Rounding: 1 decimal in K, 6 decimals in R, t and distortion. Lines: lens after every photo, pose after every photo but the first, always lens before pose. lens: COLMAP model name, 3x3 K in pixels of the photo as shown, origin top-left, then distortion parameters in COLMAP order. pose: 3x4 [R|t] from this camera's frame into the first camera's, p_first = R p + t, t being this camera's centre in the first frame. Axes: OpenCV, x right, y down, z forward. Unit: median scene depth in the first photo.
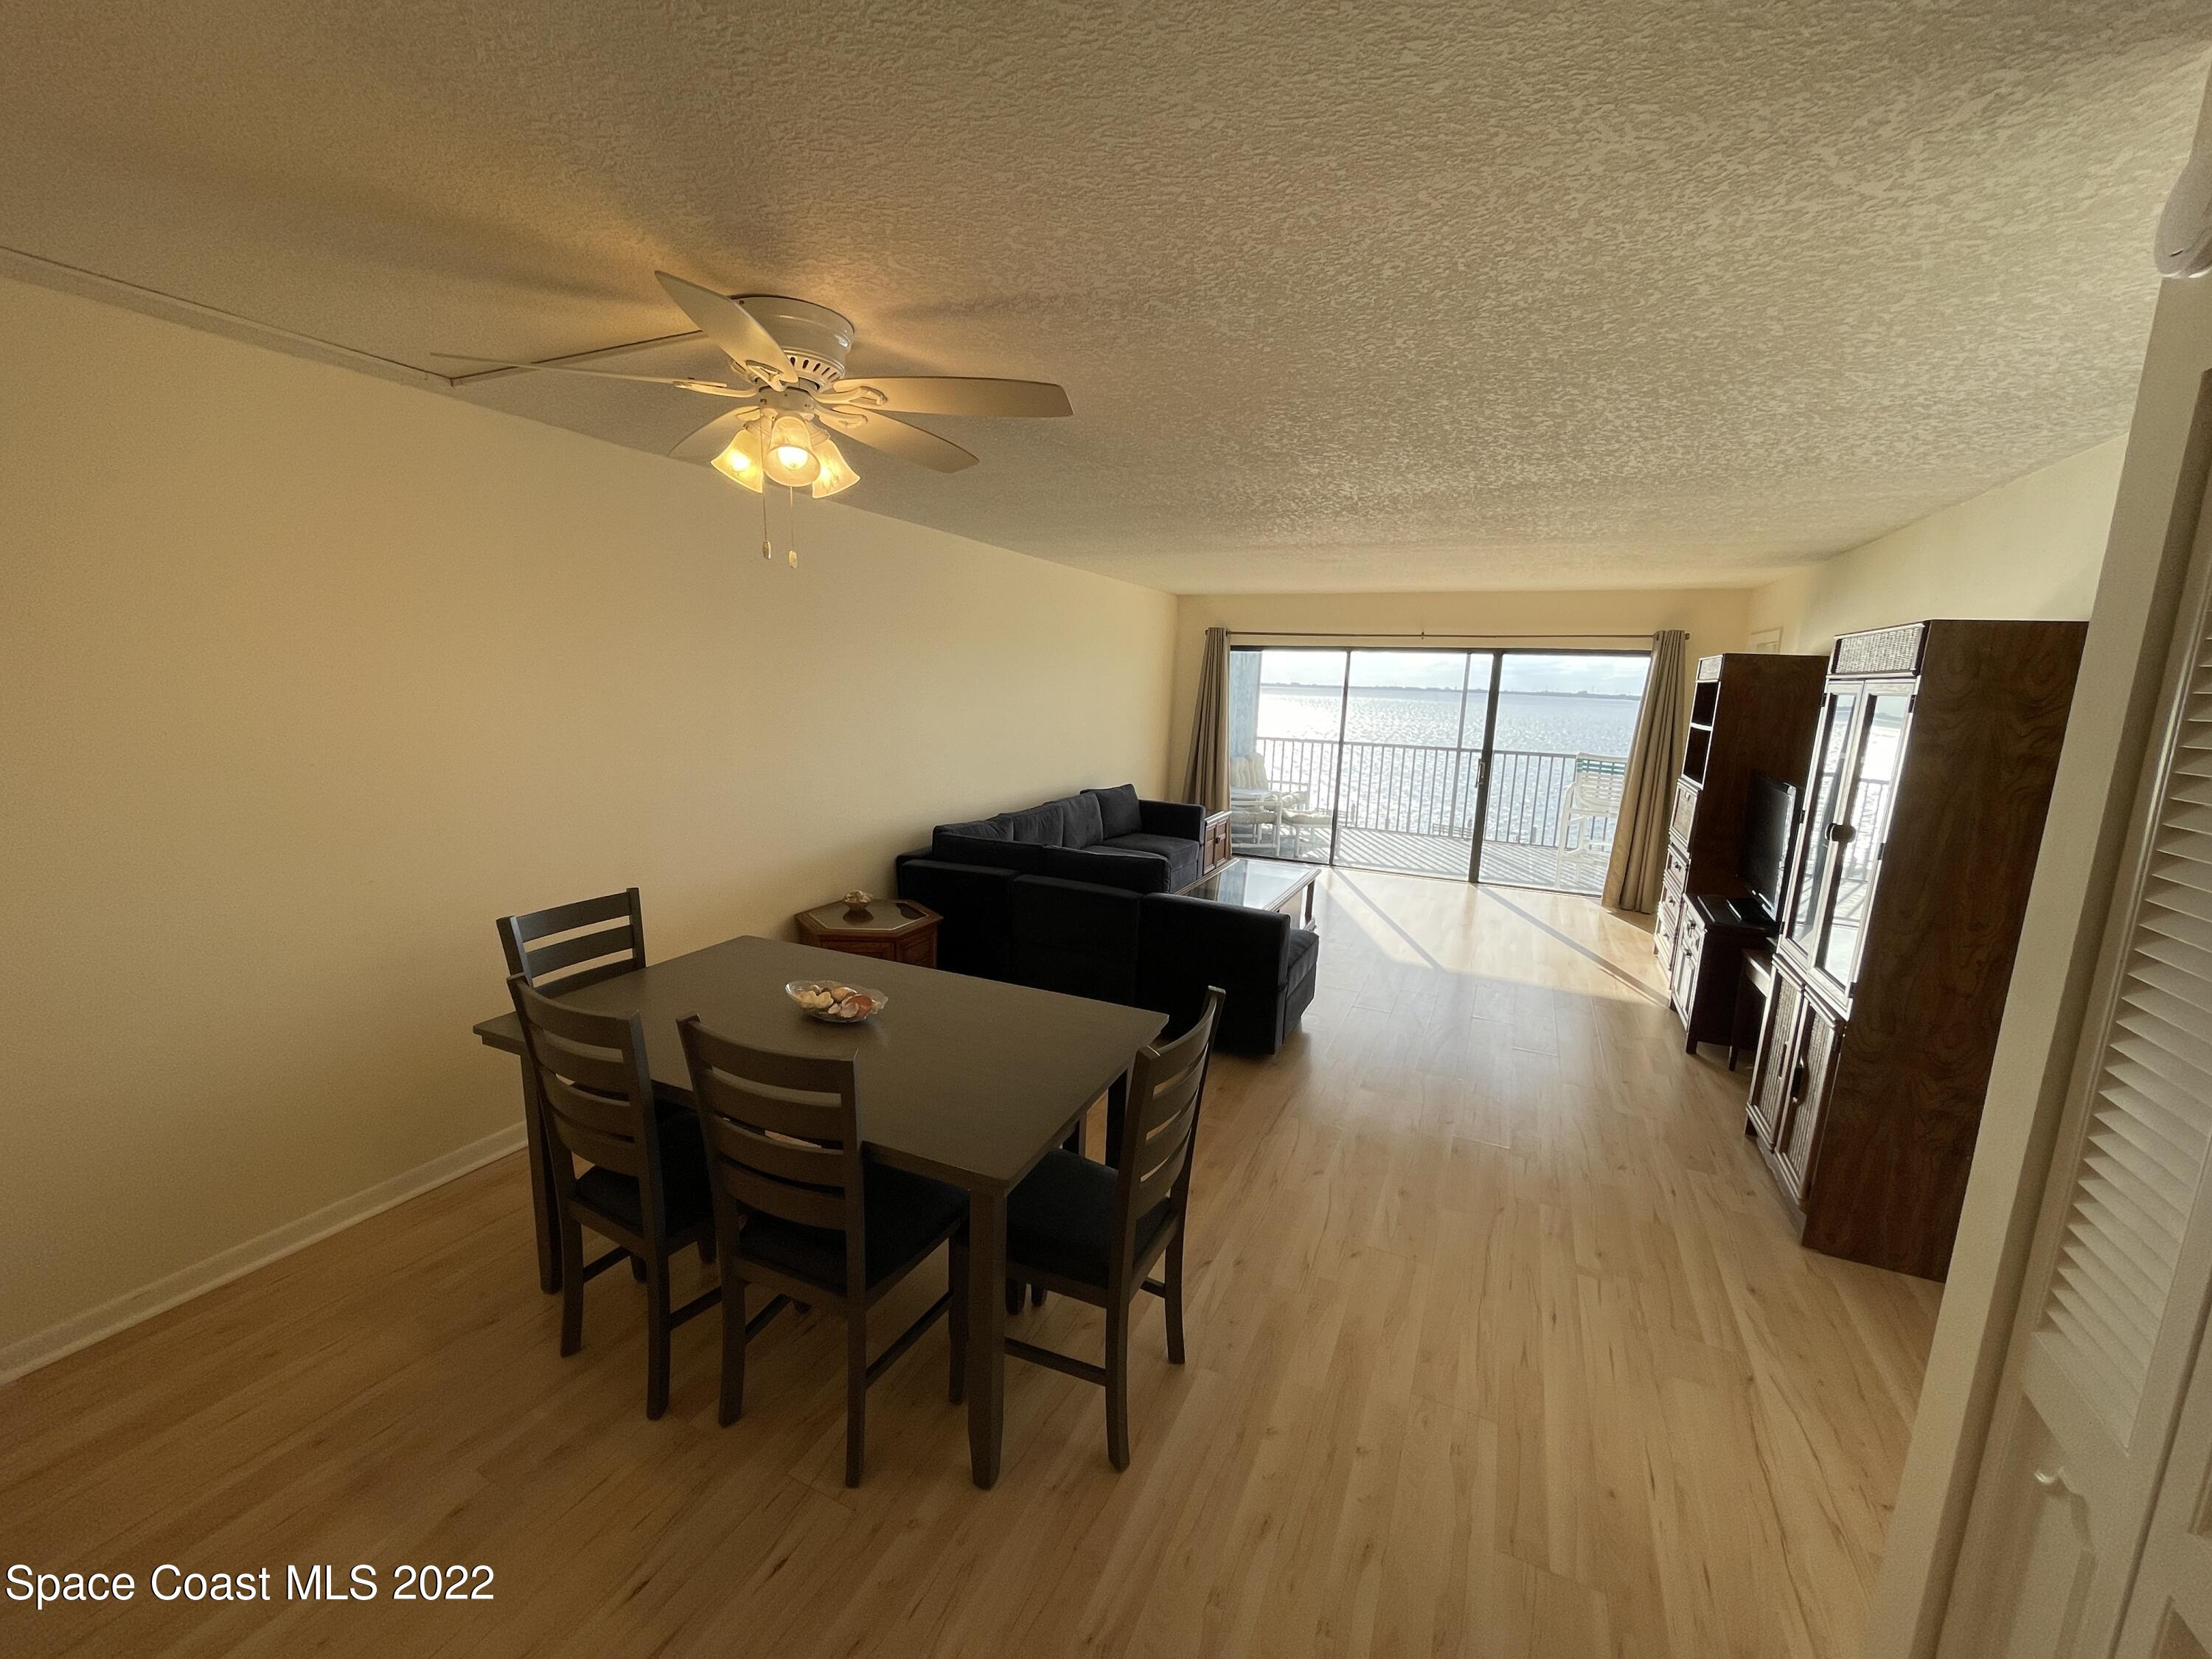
lens RADIAL K [[890.3, 0, 1096.2], [0, 890.3, 831.5], [0, 0, 1]] dist [-0.001643, -0.000127]
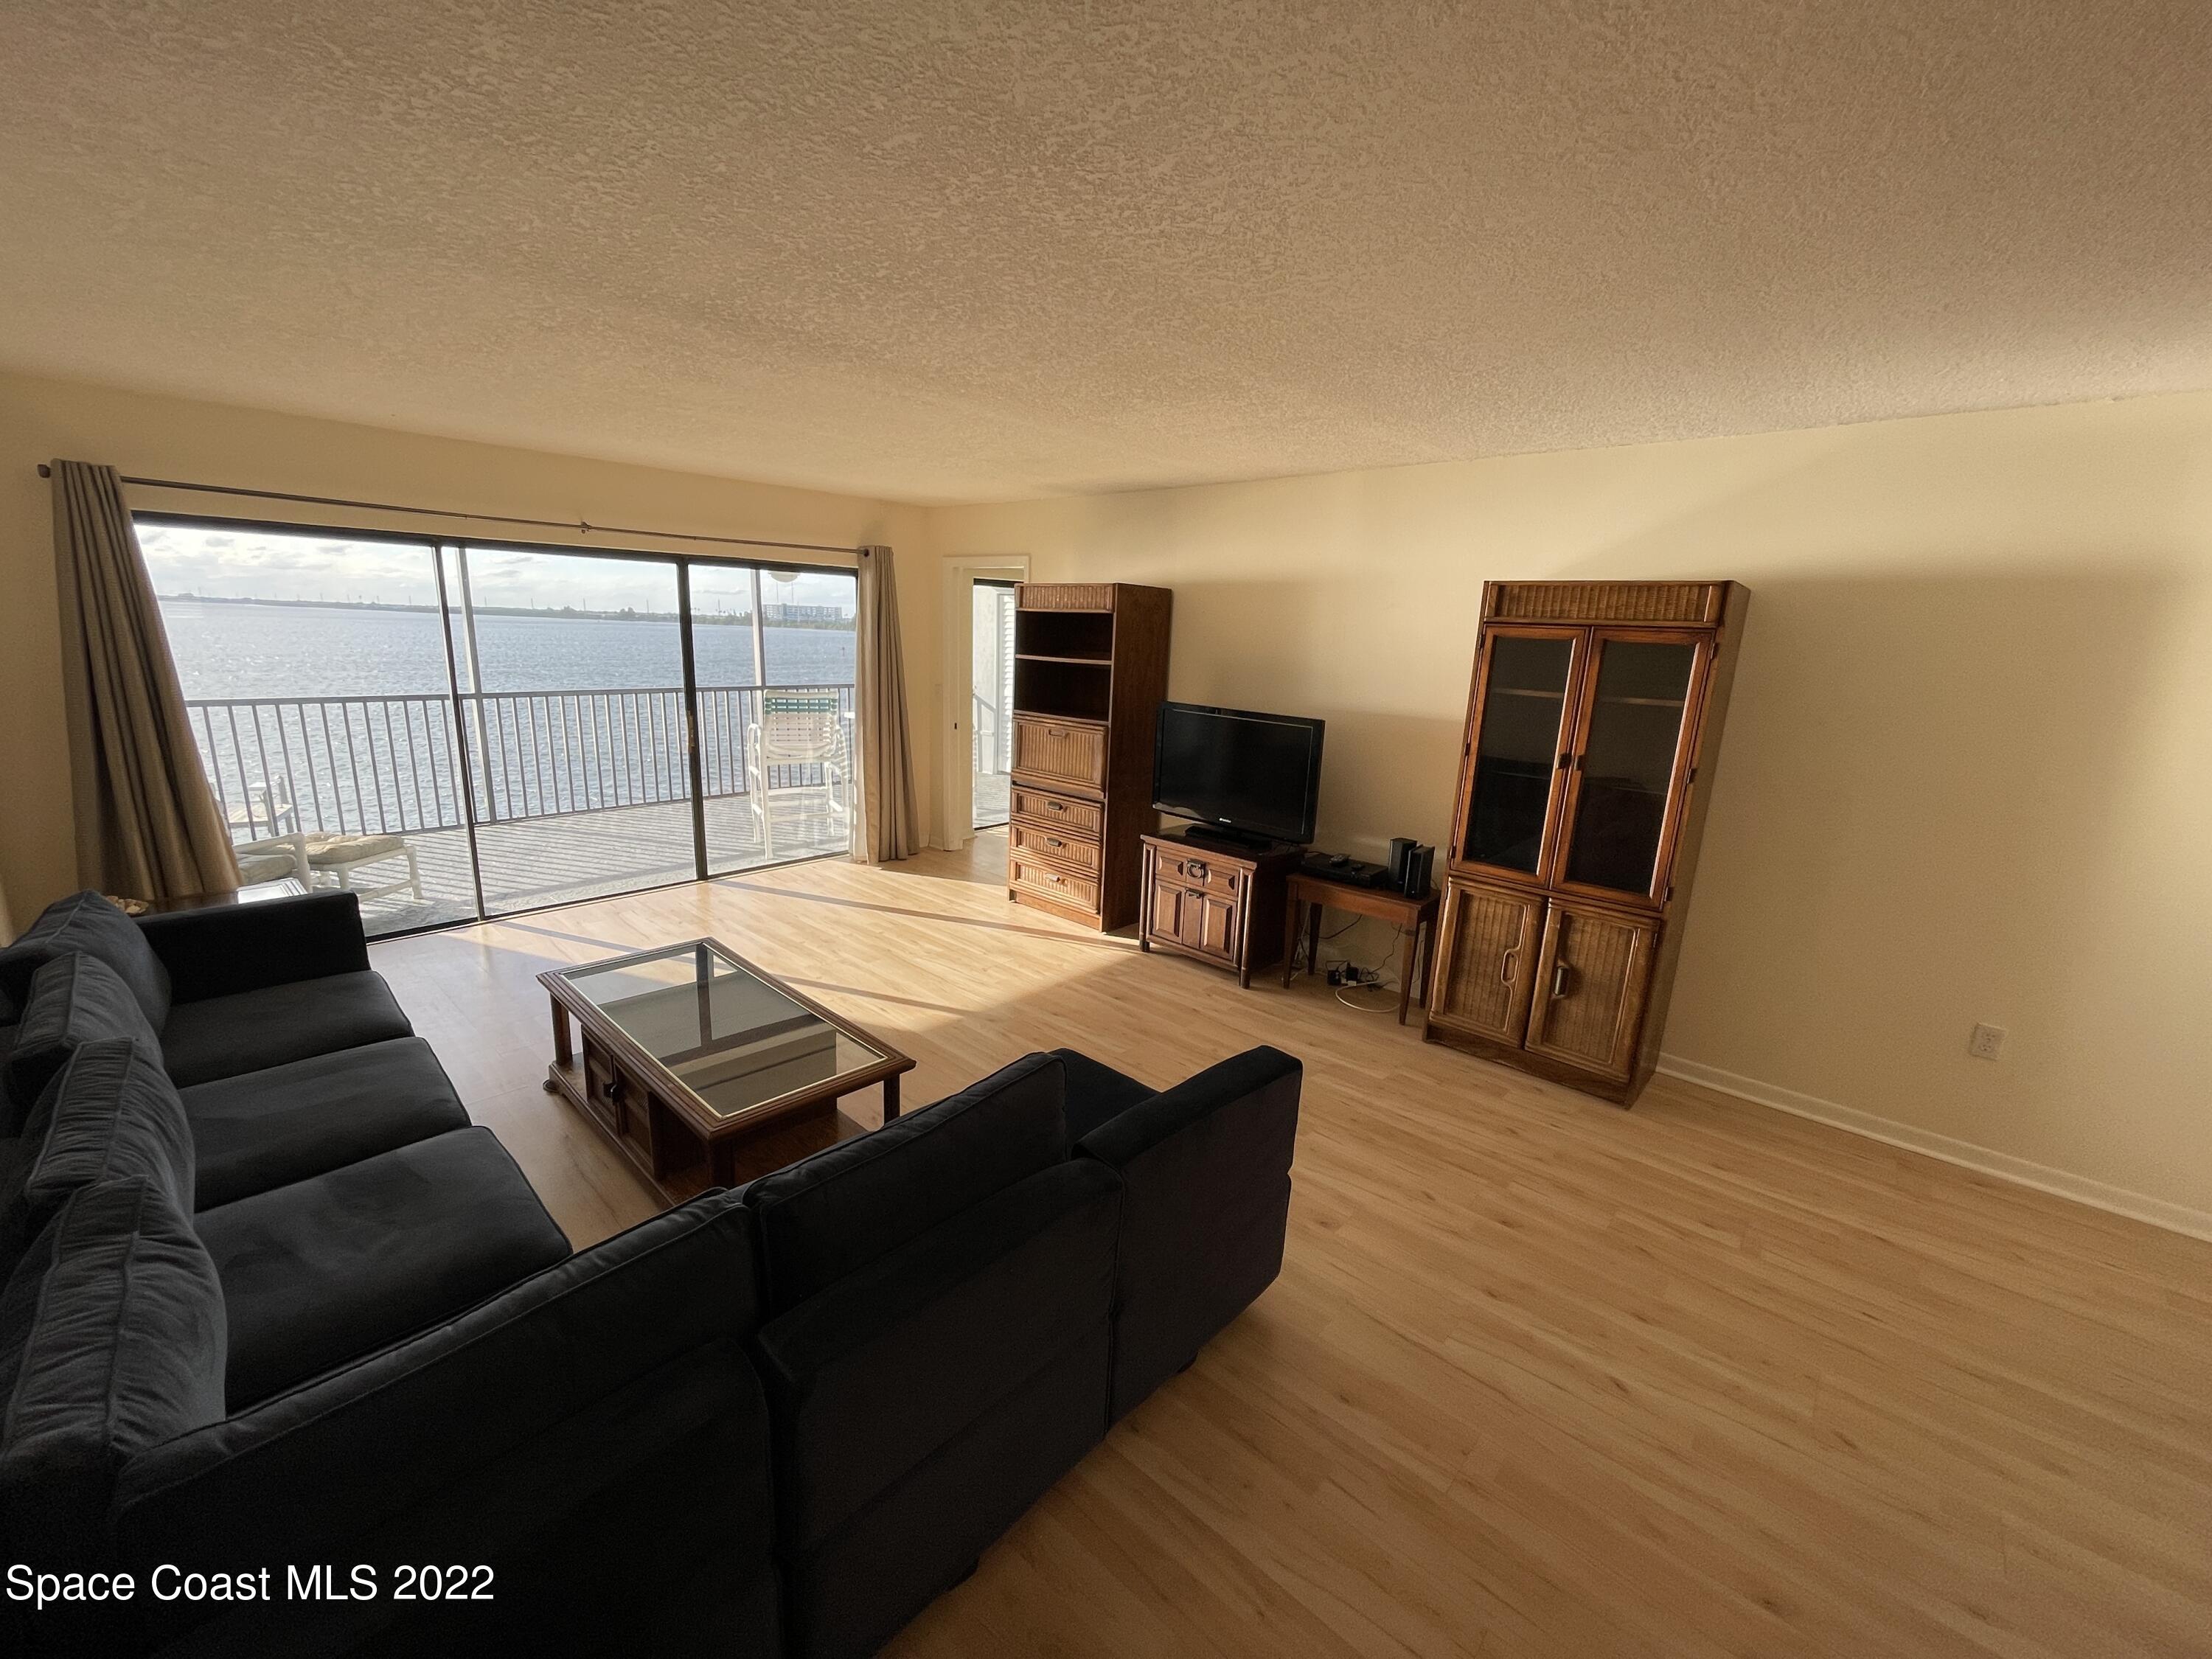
lens RADIAL K [[890.3, 0, 1096.2], [0, 890.3, 831.5], [0, 0, 1]] dist [-0.001643, -0.000127]
pose [[0.289134, -0.237839, 0.927272, -0.359232], [0.139569, 0.968768, 0.204963, -0.200326], [-0.947060, 0.070157, 0.313299, 1.046929]]
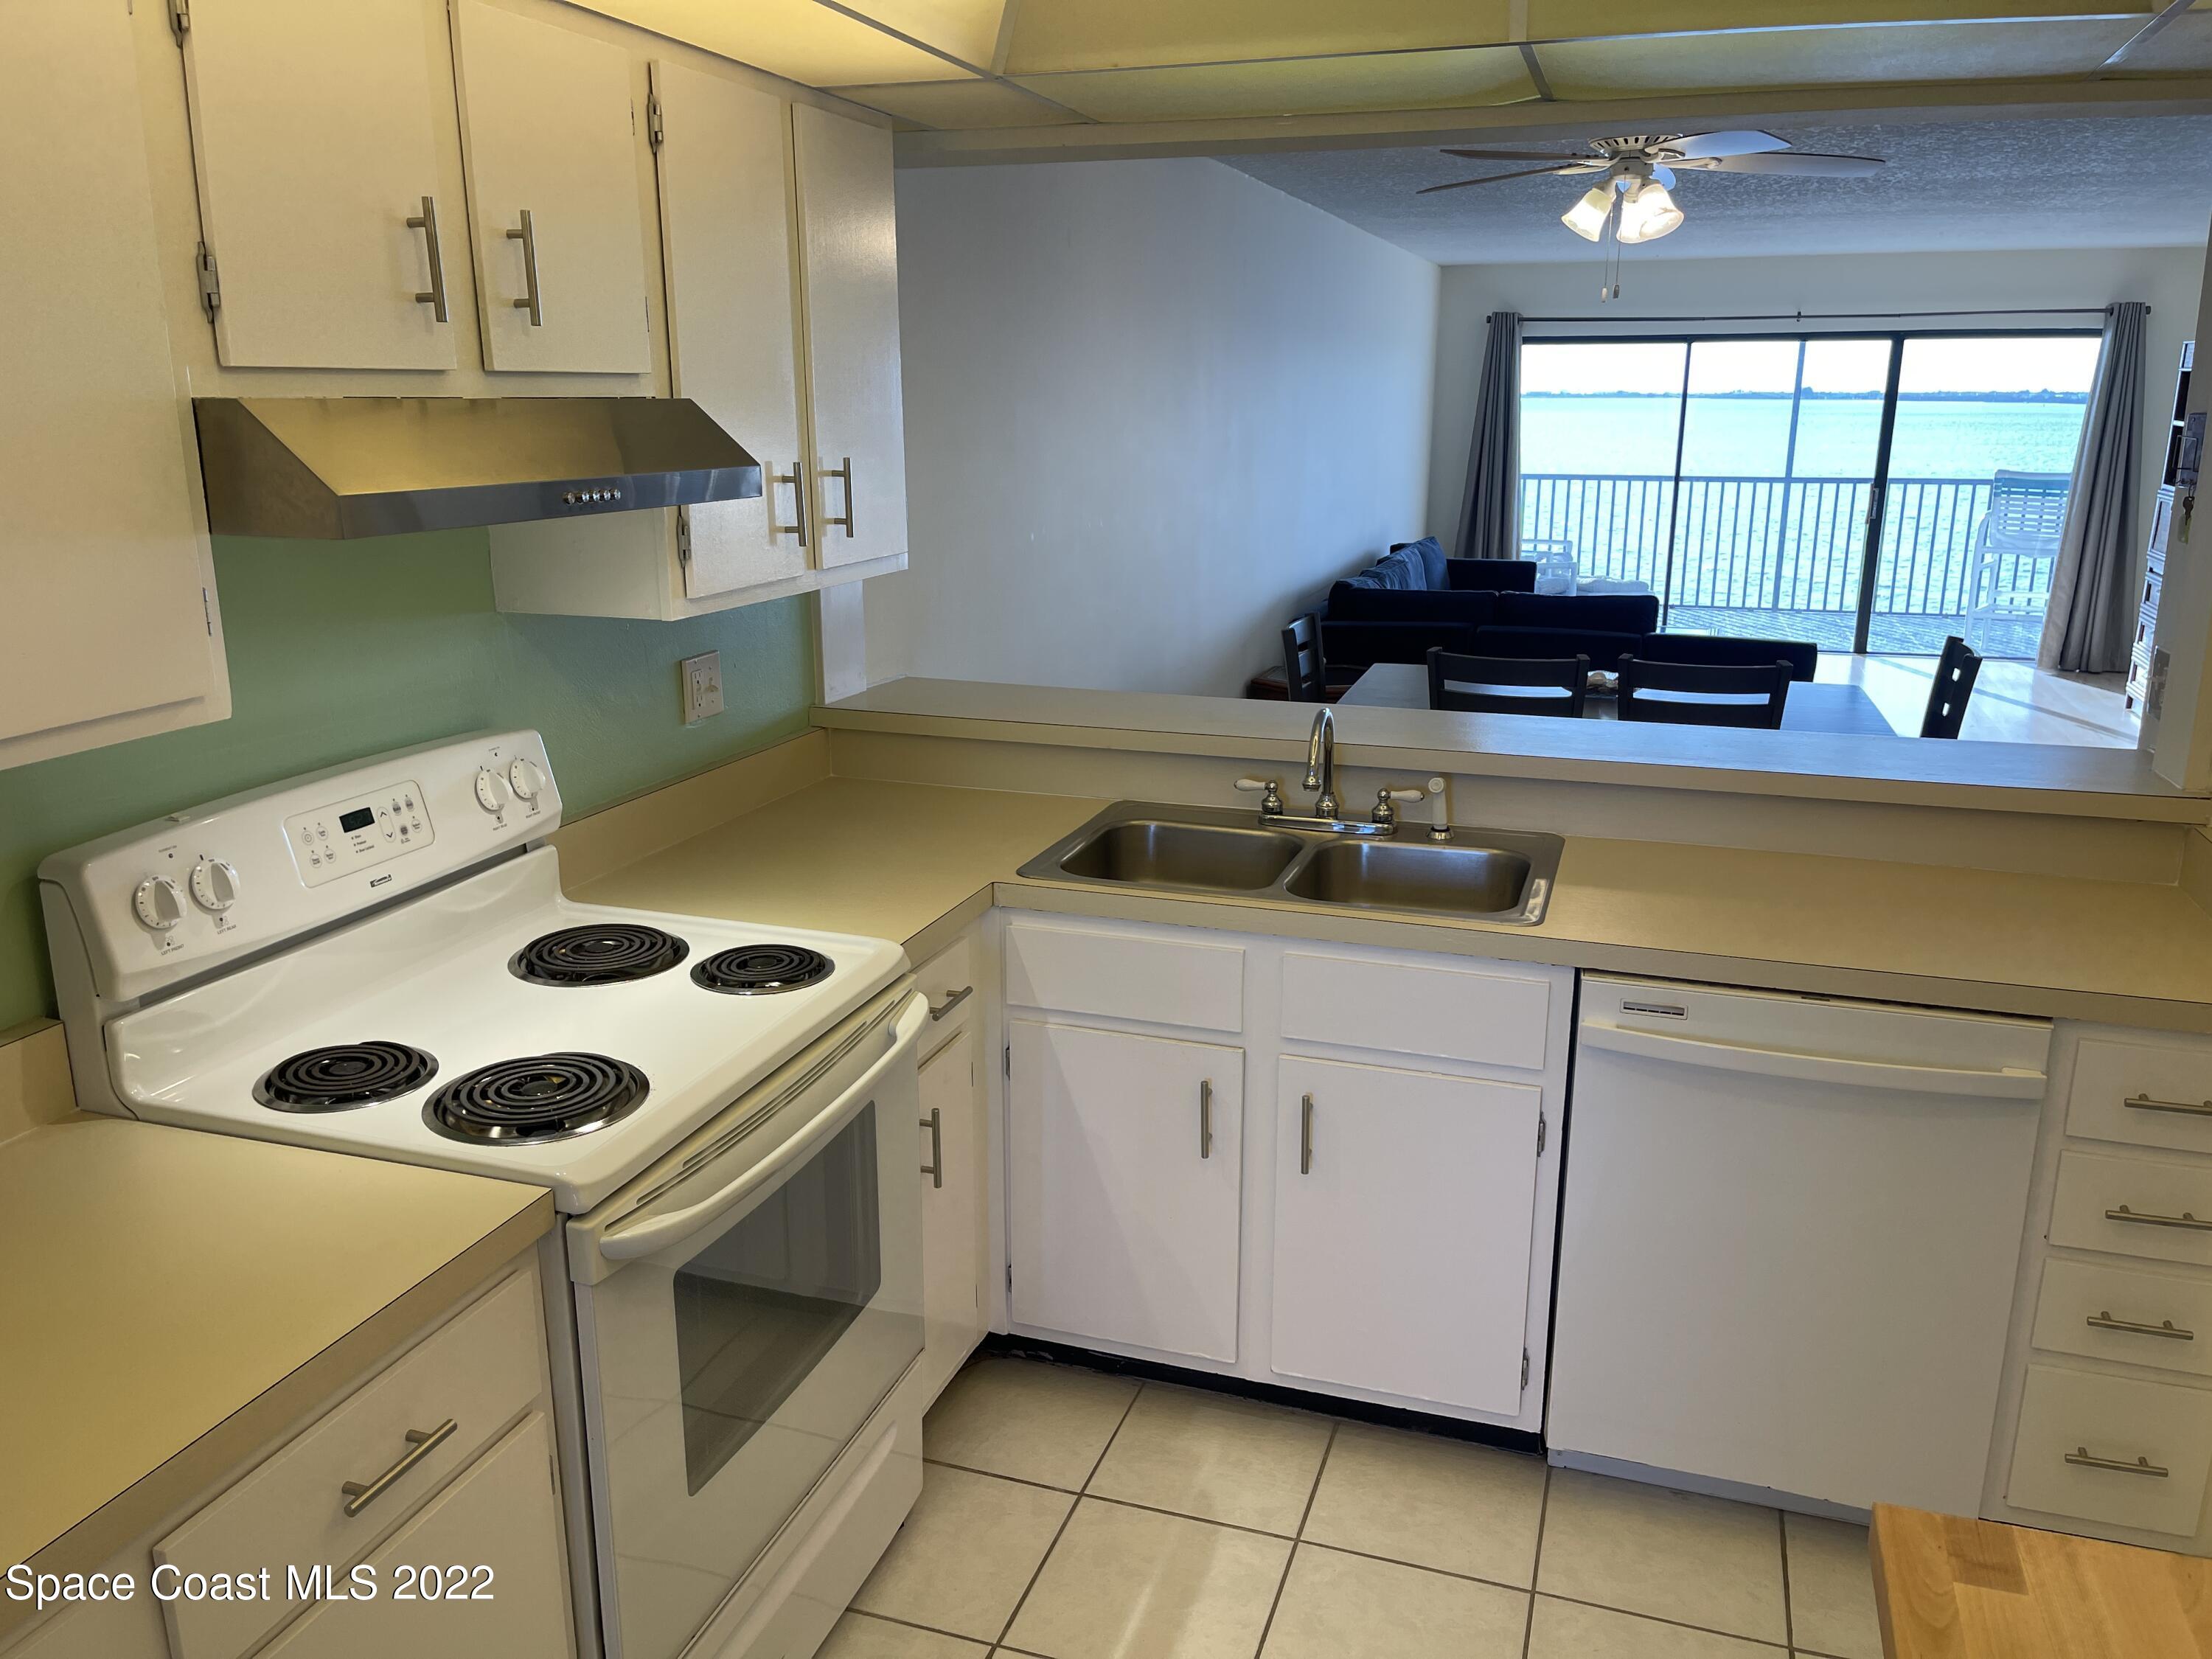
lens RADIAL K [[1664.9, 0, 1103.5], [0, 1664.9, 837.2], [0, 0, 1]] dist [0.077470, -0.095459]
pose [[0.992885, -0.058746, 0.103580, -0.826305], [0.049308, 0.994590, 0.091433, 0.114219], [-0.108391, -0.085675, 0.990410, -0.789187]]
